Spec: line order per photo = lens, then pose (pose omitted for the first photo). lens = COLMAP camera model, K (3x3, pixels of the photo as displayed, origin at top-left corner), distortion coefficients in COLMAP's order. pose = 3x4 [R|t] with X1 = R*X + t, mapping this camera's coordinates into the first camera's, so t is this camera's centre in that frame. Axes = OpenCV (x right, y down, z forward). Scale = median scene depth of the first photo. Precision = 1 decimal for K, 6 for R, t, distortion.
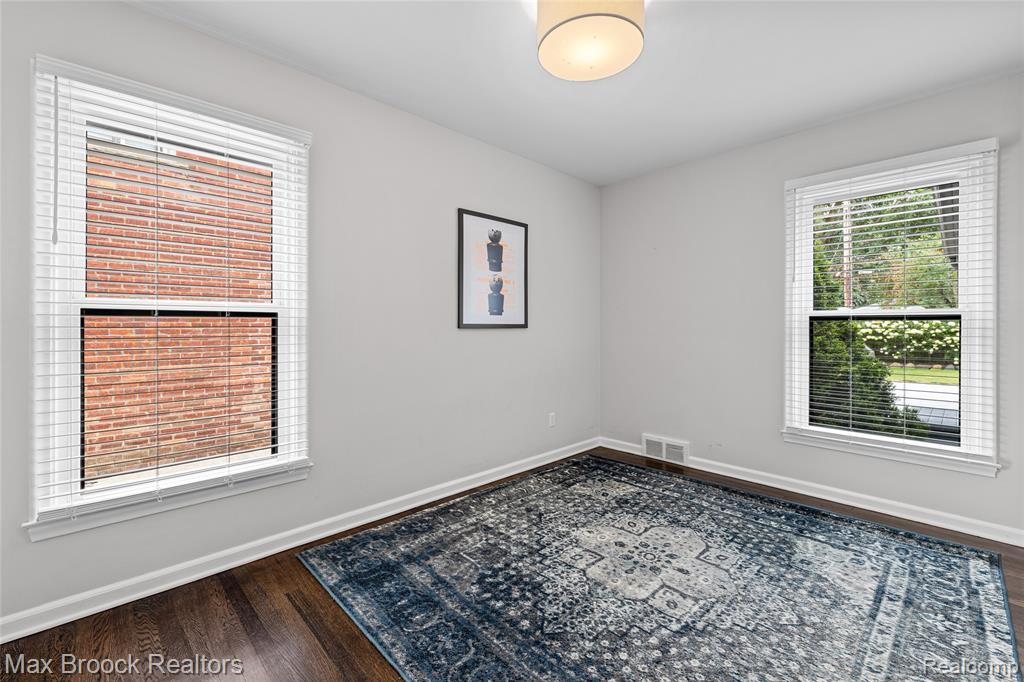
lens RADIAL K [[419.8, 0, 513.1], [0, 419.8, 333.0], [0, 0, 1]] dist [0.003988, -0.000233]
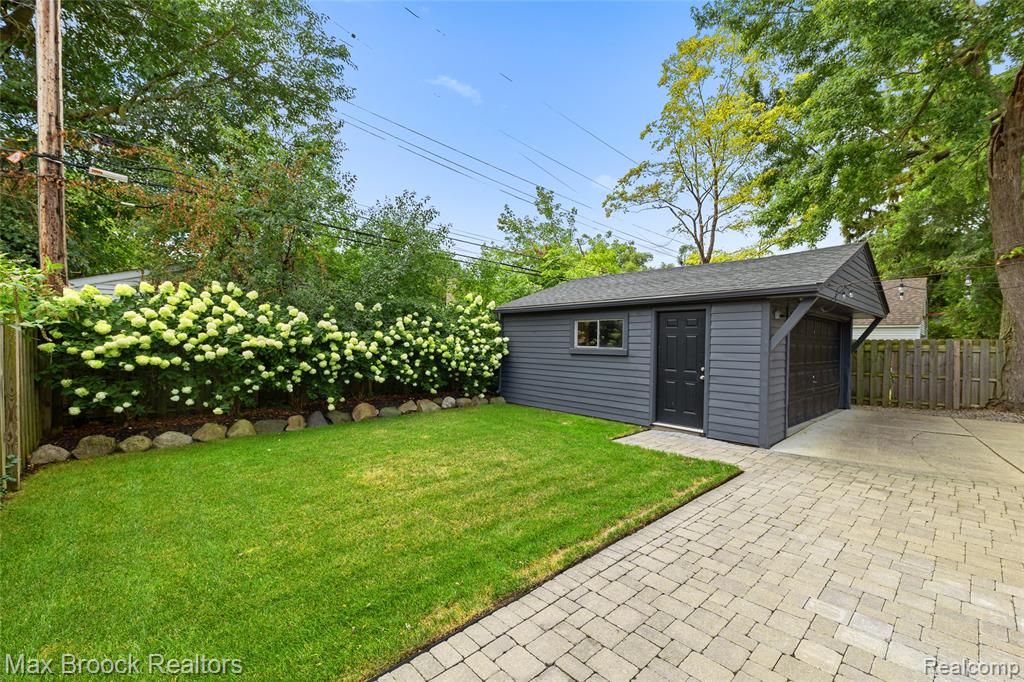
lens RADIAL K [[419.8, 0, 513.7], [0, 419.8, 346.7], [0, 0, 1]] dist [0.003988, -0.000233]
pose [[0.027745, -0.015320, 0.999498, 0.549272], [0.004796, 0.999873, 0.015193, -0.003425], [-0.999604, 0.004372, 0.027815, 0.730448]]
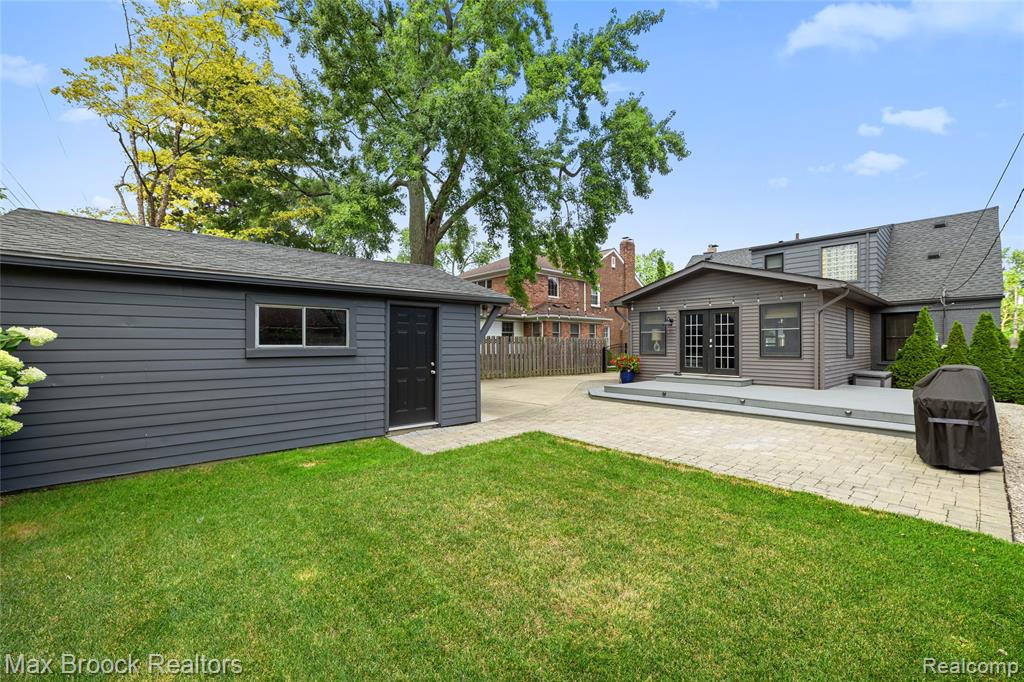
lens RADIAL K [[419.8, 0, 512.5], [0, 419.8, 338.6], [0, 0, 1]] dist [0.003988, -0.000233]
pose [[-0.998930, -0.002291, 0.046186, 1.164340], [-0.002129, 0.999991, 0.003560, -0.001444], [-0.046193, 0.003457, -0.998927, 1.233512]]
